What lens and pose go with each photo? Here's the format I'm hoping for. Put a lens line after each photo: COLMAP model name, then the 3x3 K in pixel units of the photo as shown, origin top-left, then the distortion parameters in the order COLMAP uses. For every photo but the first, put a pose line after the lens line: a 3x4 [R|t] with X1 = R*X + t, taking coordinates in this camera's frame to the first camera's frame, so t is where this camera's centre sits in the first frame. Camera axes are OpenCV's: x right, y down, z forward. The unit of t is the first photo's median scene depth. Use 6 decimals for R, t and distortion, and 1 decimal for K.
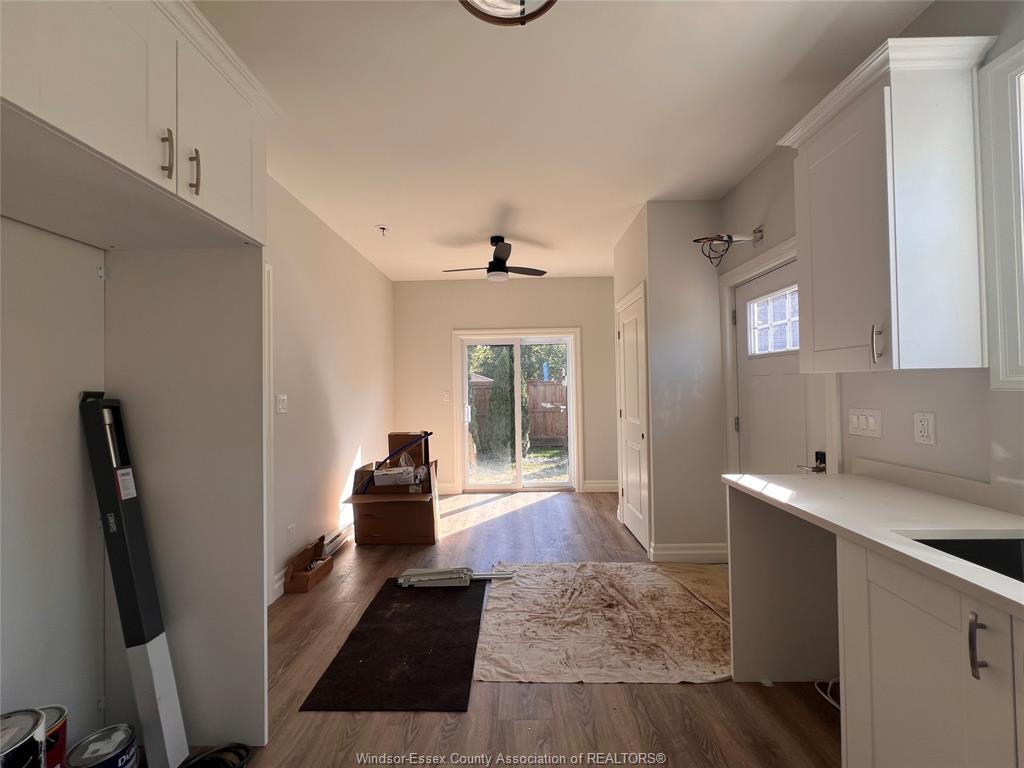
lens RADIAL K [[411.3, 0, 510.2], [0, 411.3, 380.8], [0, 0, 1]] dist [-0.001346, 0.000790]
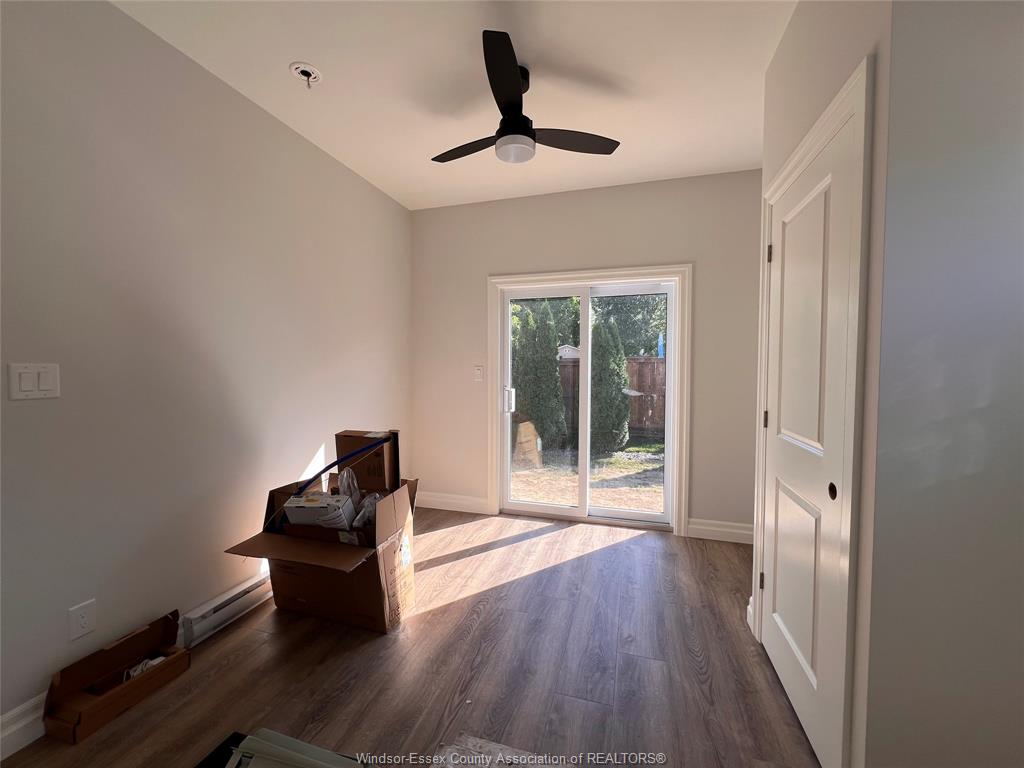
lens RADIAL K [[411.3, 0, 509.7], [0, 411.3, 381.2], [0, 0, 1]] dist [-0.001346, 0.000790]
pose [[0.961220, 0.029815, -0.274166, 0.125971], [-0.014372, 0.998203, 0.058166, 0.013572], [0.275408, -0.051970, 0.959922, 0.518318]]
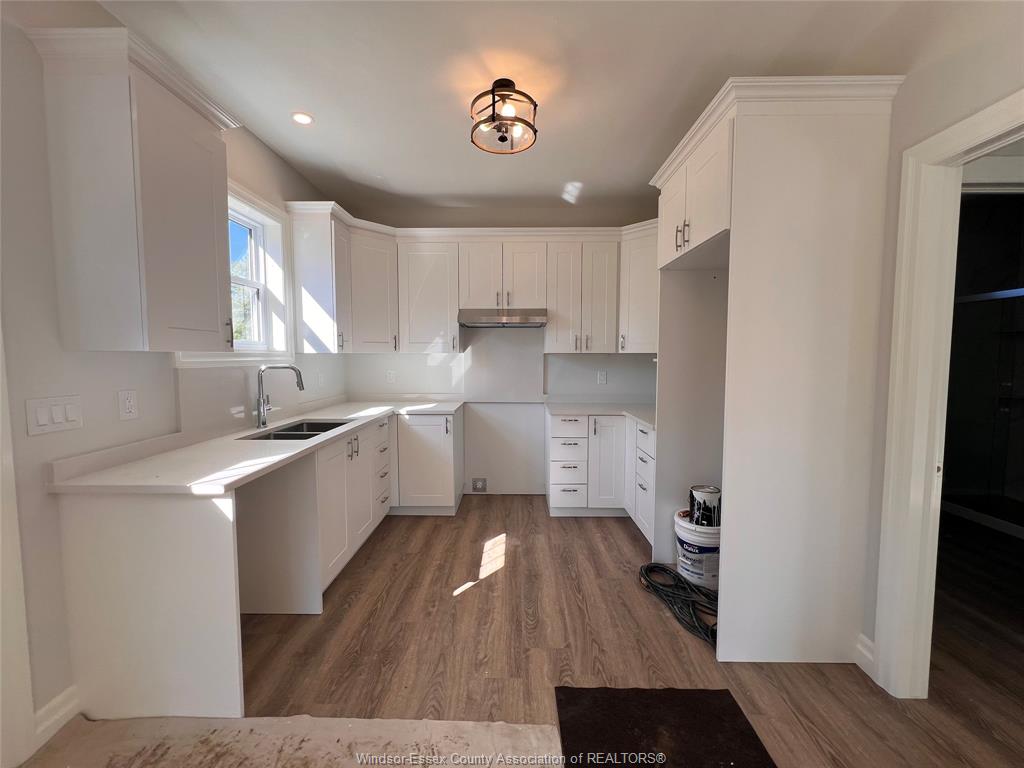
lens RADIAL K [[408.7, 0, 509.1], [0, 408.7, 380.5], [0, 0, 1]] dist [0.000052, 0.000151]
pose [[-0.999862, 0.016621, -0.000652, -0.003300], [0.016579, 0.998976, 0.042101, 0.009219], [0.001351, 0.042084, -0.999113, 0.929950]]
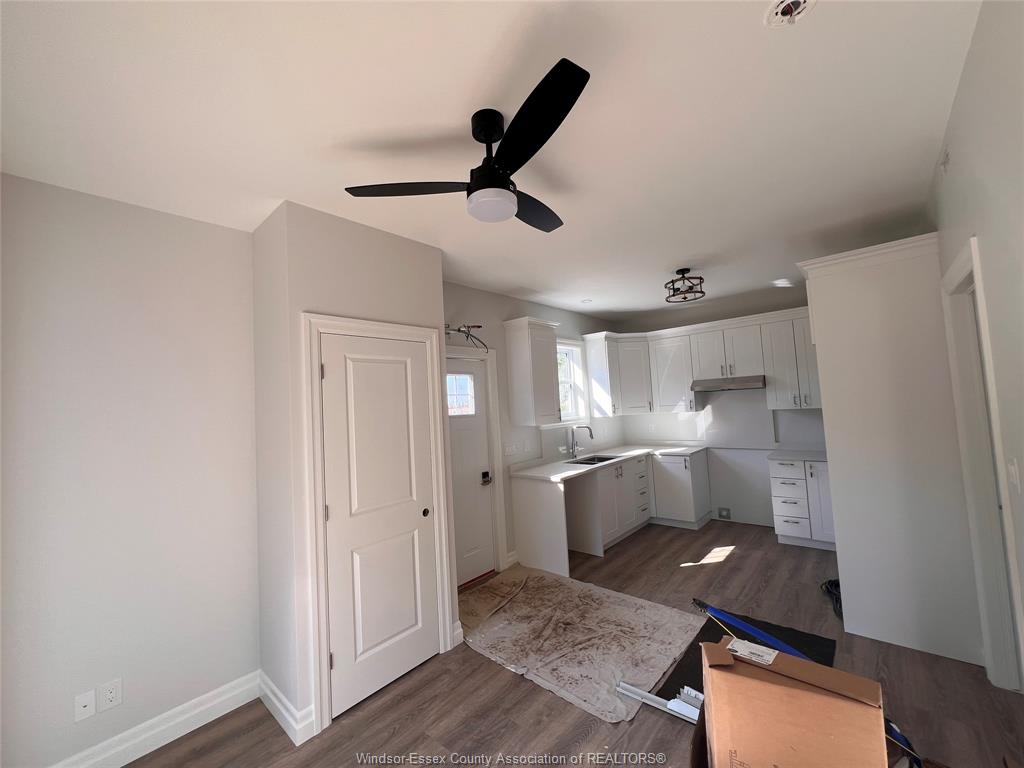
lens RADIAL K [[411.3, 0, 510.2], [0, 411.3, 379.3], [0, 0, 1]] dist [-0.001346, 0.000790]
pose [[-0.756762, 0.099938, 0.646006, -0.327789], [0.056527, 0.994547, -0.087639, -0.041935], [-0.651242, -0.029805, -0.758285, 1.418463]]
